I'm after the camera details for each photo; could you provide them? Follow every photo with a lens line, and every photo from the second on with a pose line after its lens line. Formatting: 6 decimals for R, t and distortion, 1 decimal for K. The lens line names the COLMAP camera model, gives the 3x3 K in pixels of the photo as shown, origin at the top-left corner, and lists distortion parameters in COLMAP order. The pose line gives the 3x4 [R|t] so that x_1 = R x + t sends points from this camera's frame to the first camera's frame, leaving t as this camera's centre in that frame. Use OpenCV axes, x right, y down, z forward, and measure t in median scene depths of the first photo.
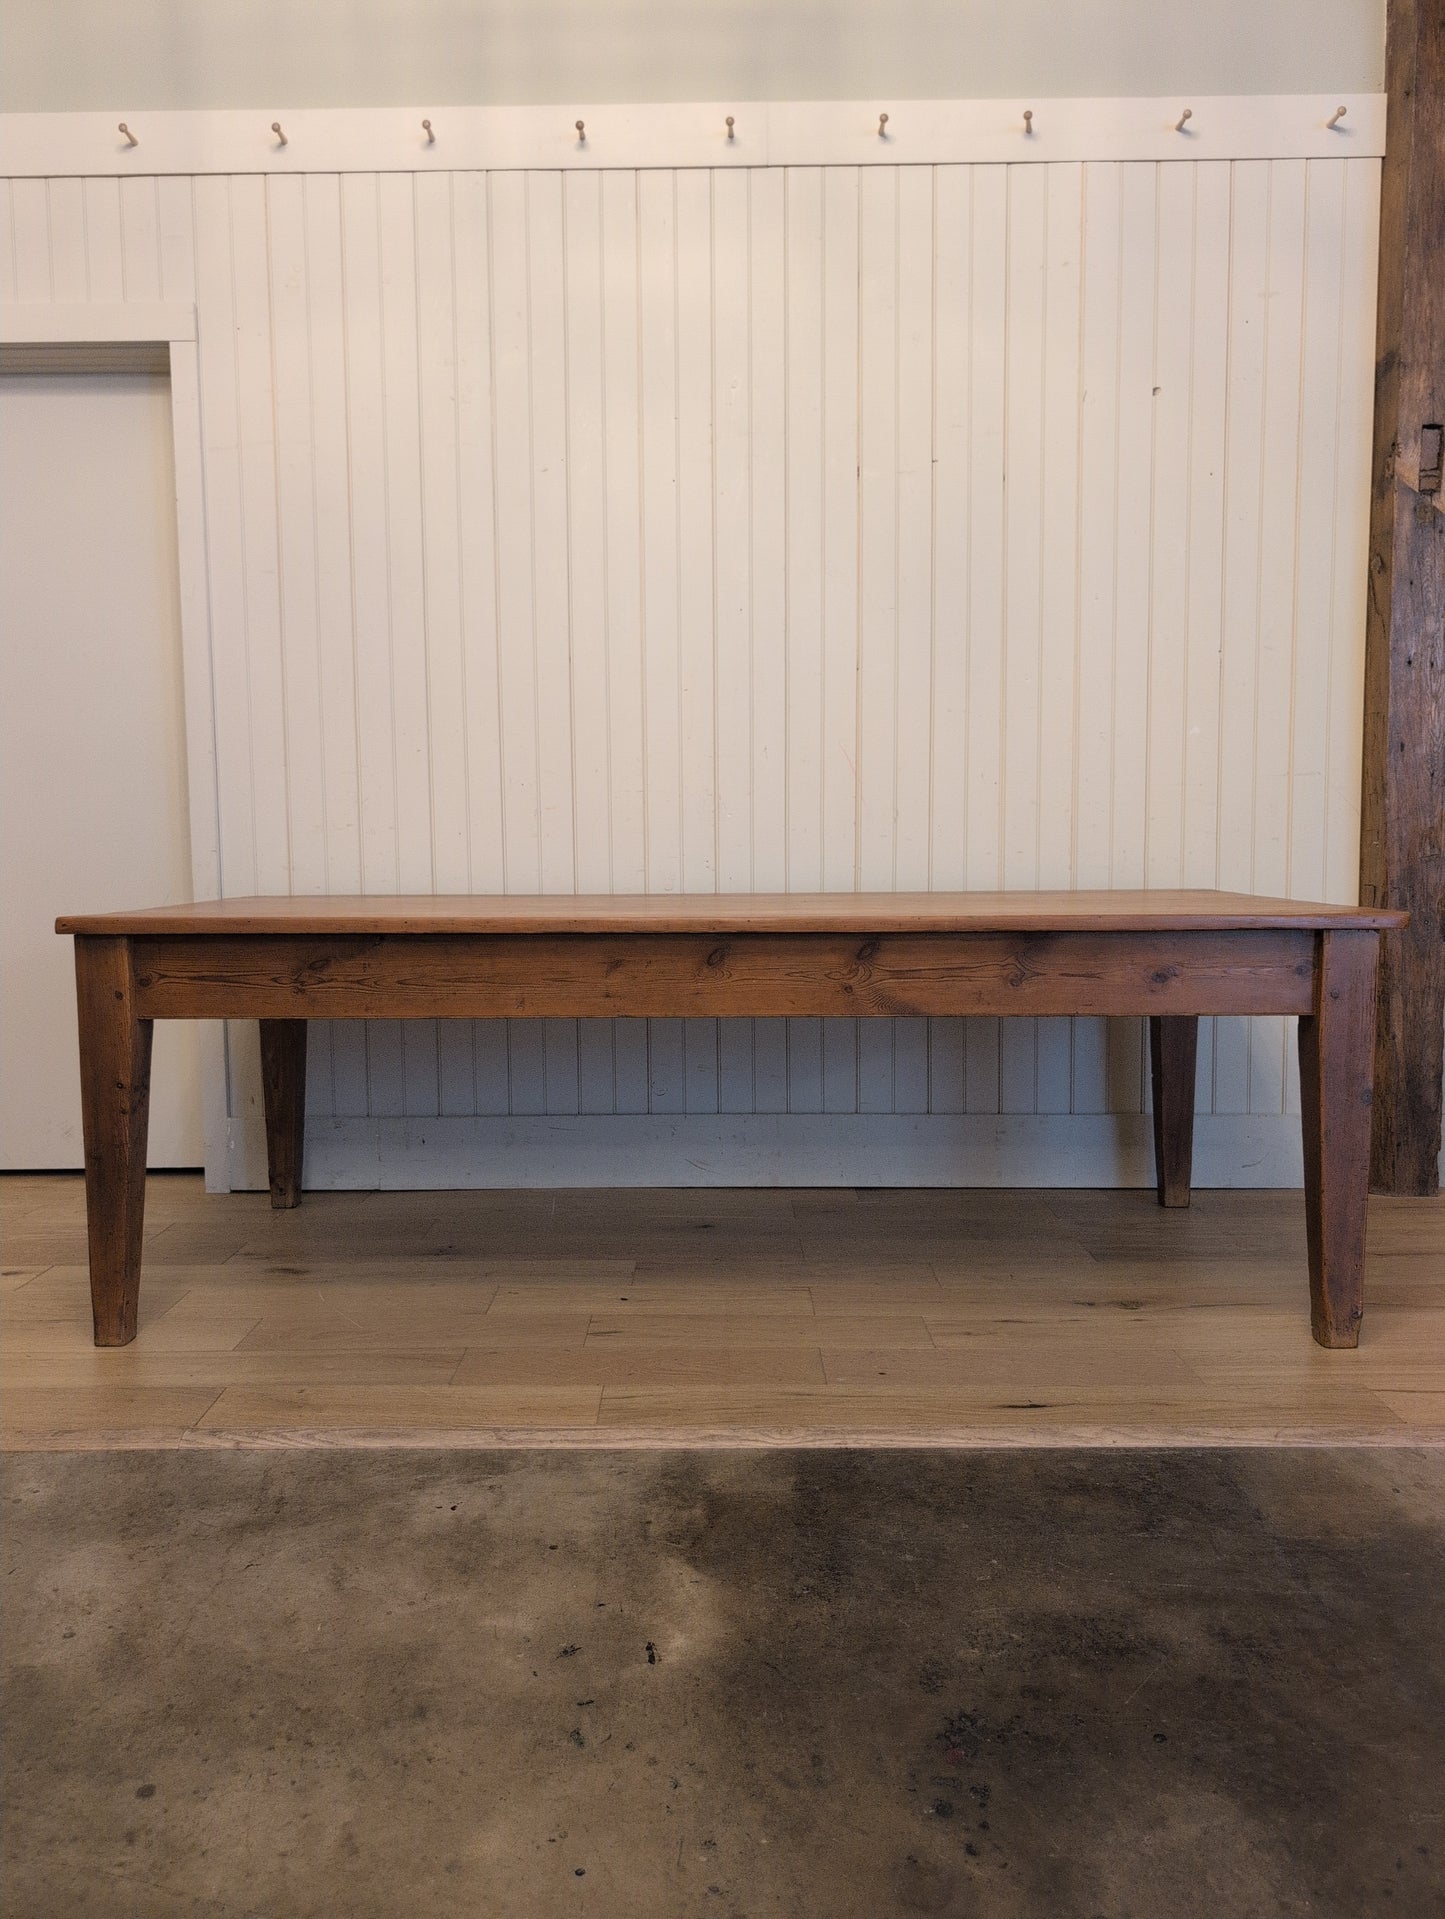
lens RADIAL K [[1378.3, 0, 714.5], [0, 1378.3, 975.1], [0, 0, 1]] dist [0.019028, -0.021694]
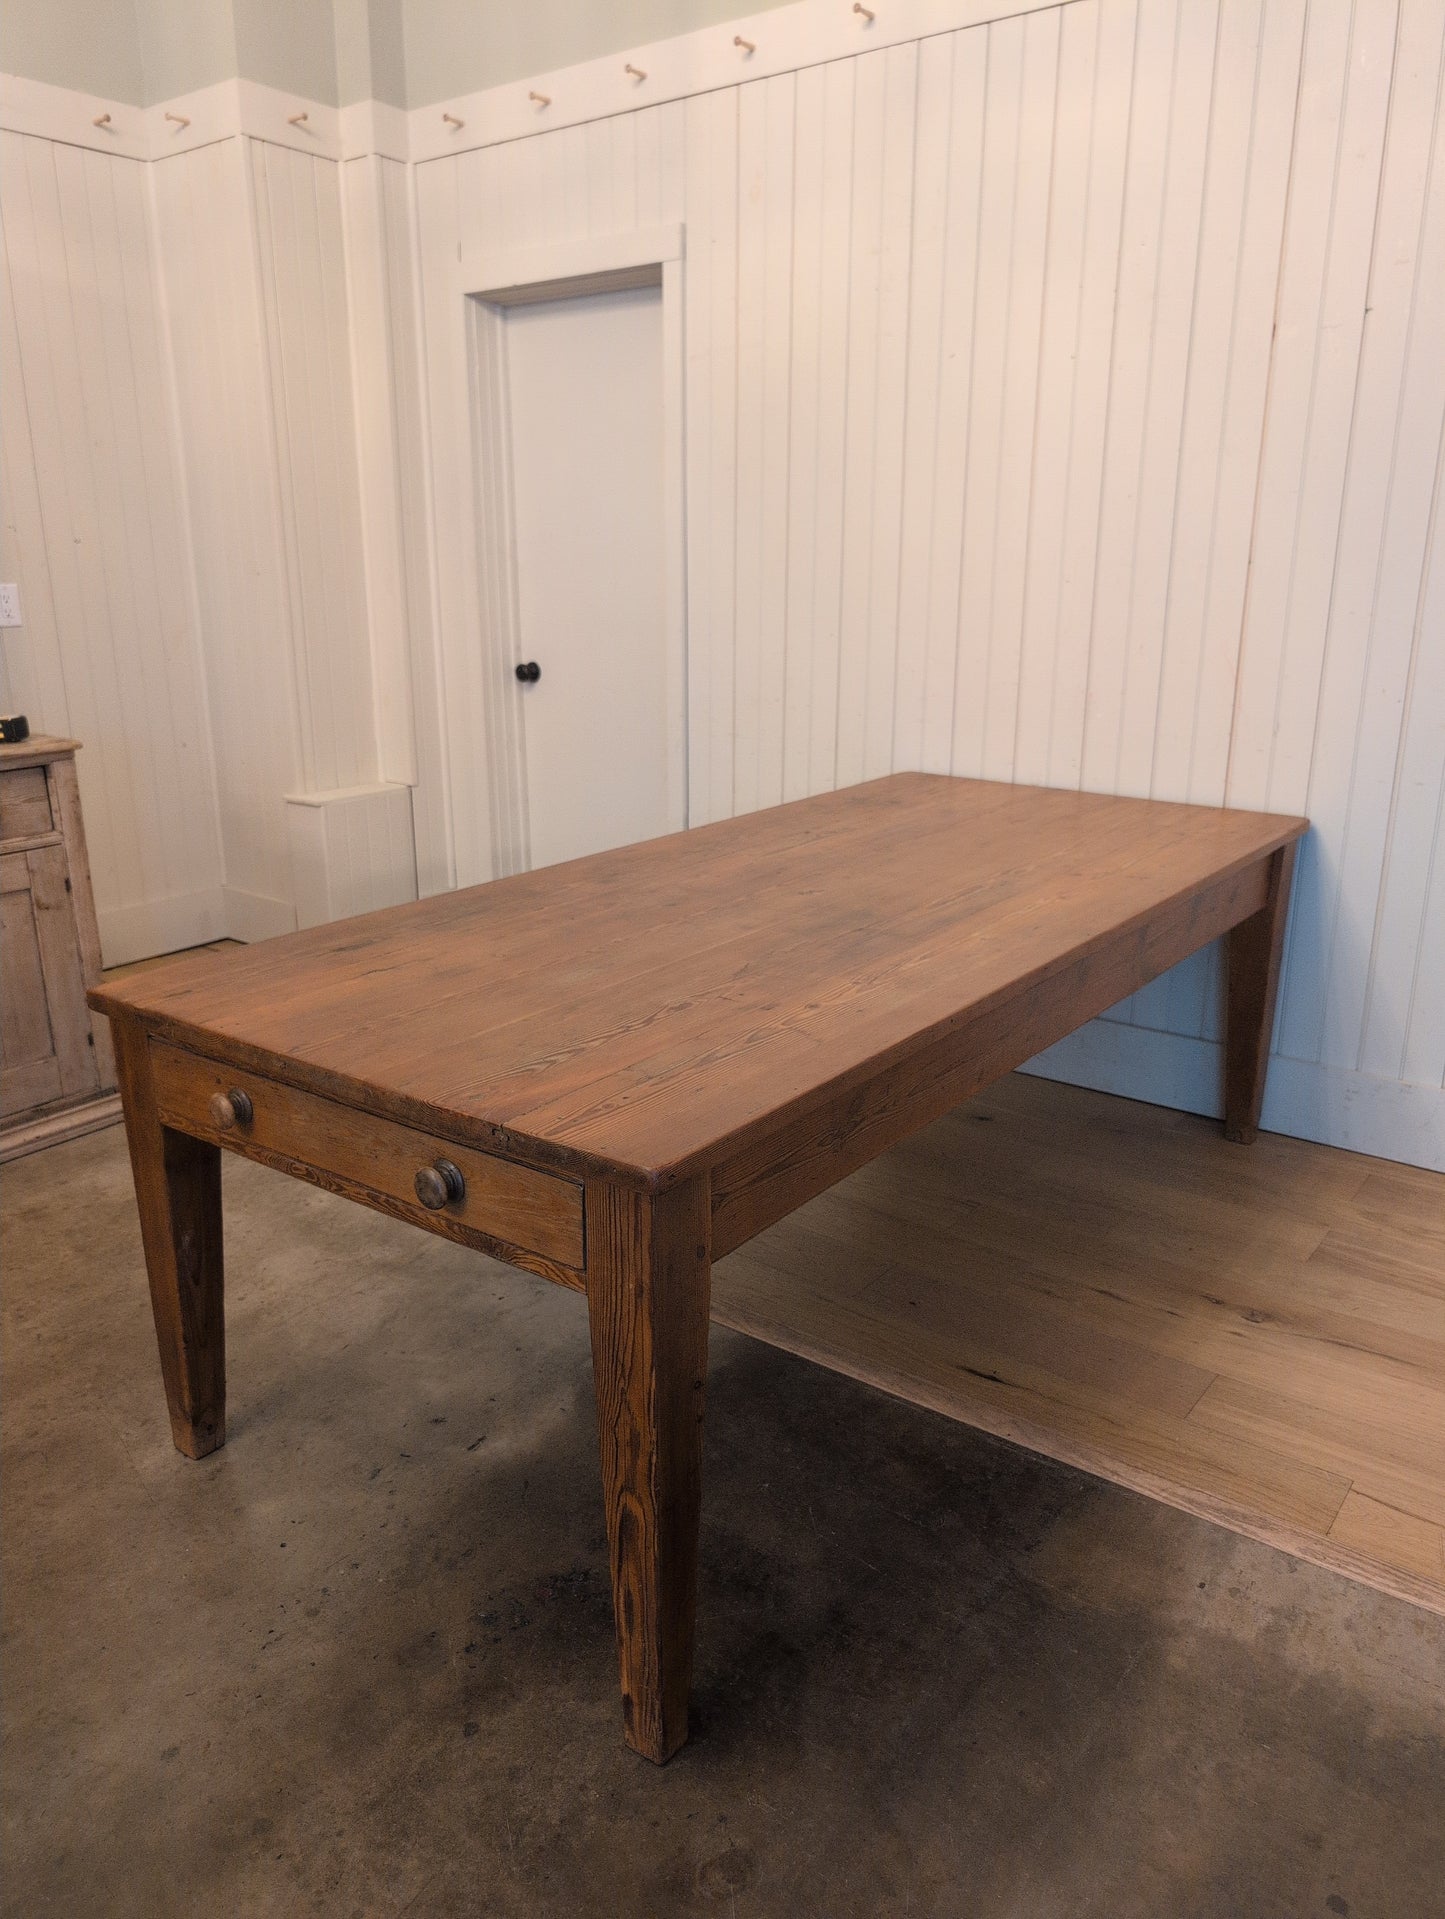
lens RADIAL K [[1387.7, 0, 729.1], [0, 1387.7, 975.1], [0, 0, 1]] dist [0.005957, -0.007209]
pose [[0.800959, 0.180654, -0.570814, 0.416987], [-0.068610, 0.974806, 0.212239, -0.135234], [0.594775, -0.130831, 0.793174, 0.050548]]
